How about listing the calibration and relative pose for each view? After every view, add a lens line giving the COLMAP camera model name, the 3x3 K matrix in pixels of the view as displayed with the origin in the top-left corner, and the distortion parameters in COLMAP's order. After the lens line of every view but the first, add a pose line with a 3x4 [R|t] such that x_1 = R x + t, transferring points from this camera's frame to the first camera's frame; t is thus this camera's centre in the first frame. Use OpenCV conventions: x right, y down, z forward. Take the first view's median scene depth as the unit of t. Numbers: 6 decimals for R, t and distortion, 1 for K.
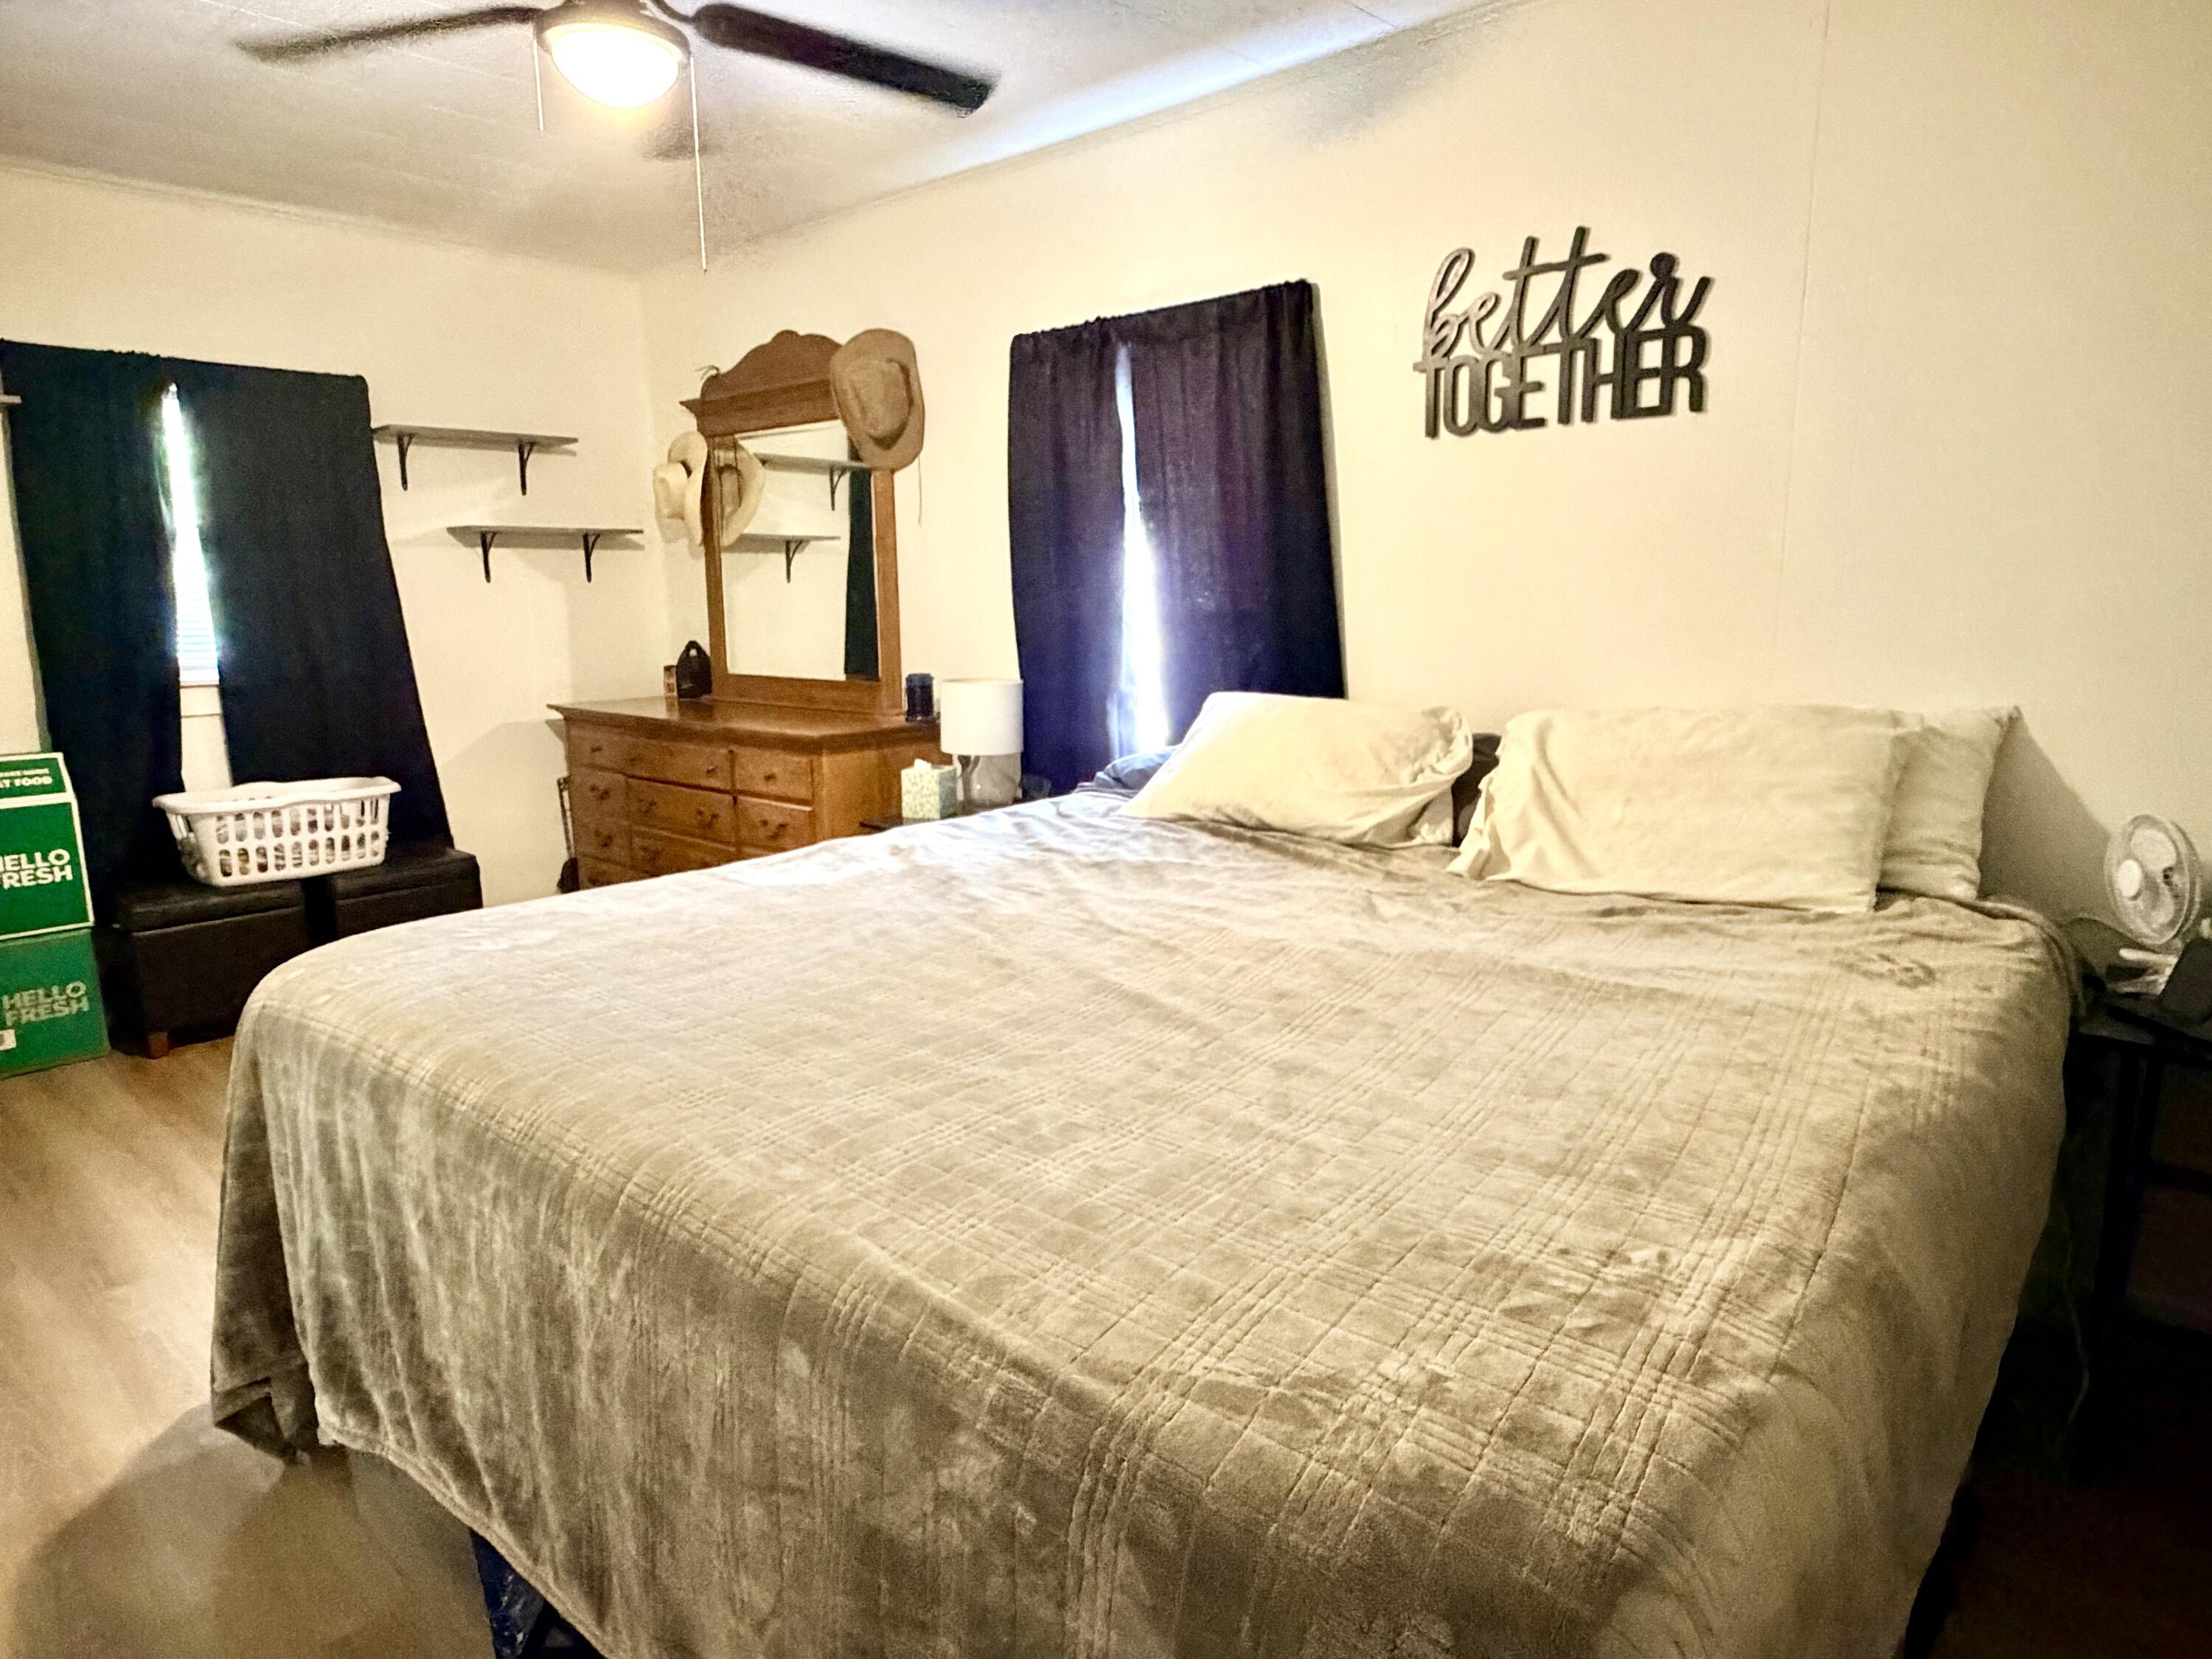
lens RADIAL K [[1326.4, 0, 1108.4], [0, 1326.4, 824.3], [0, 0, 1]] dist [-0.001032, 0.002542]
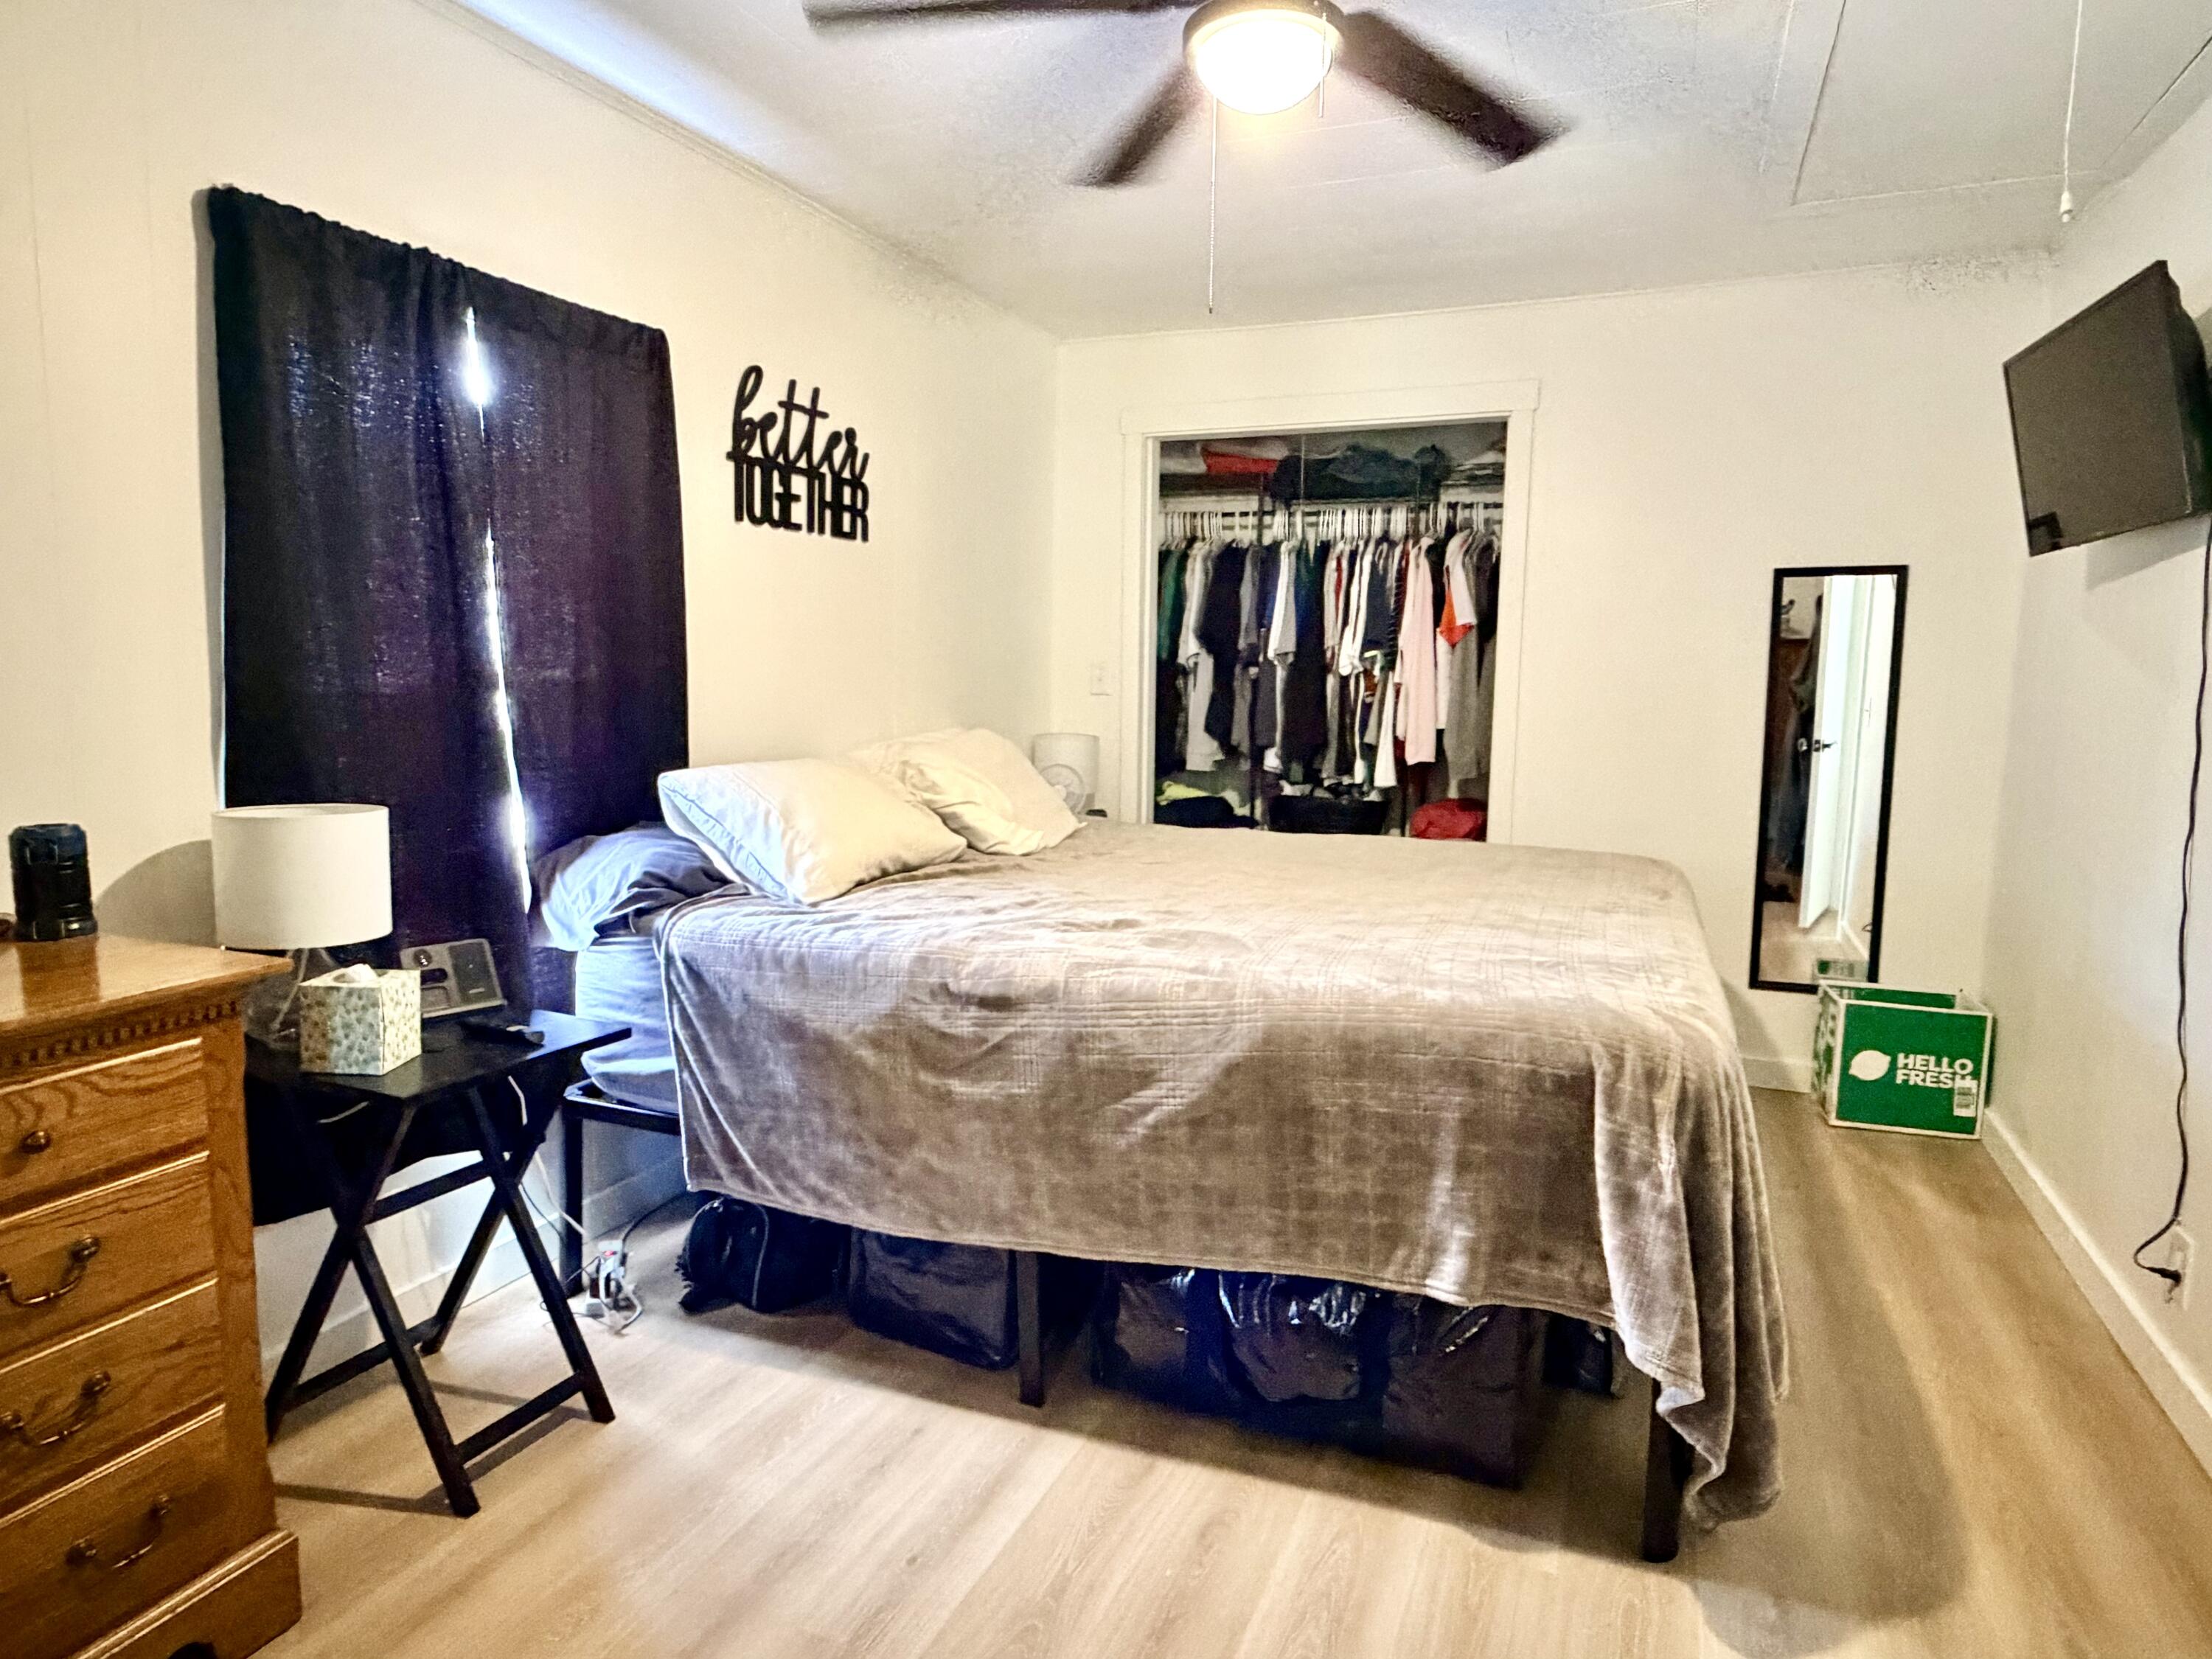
lens RADIAL K [[1326.4, 0, 1106.8], [0, 1326.4, 824.7], [0, 0, 1]] dist [-0.001032, 0.002542]
pose [[-0.340873, -0.106850, 0.934017, -0.993741], [0.153393, 0.973884, 0.167392, -0.197723], [-0.927511, 0.200331, -0.315581, 1.202485]]
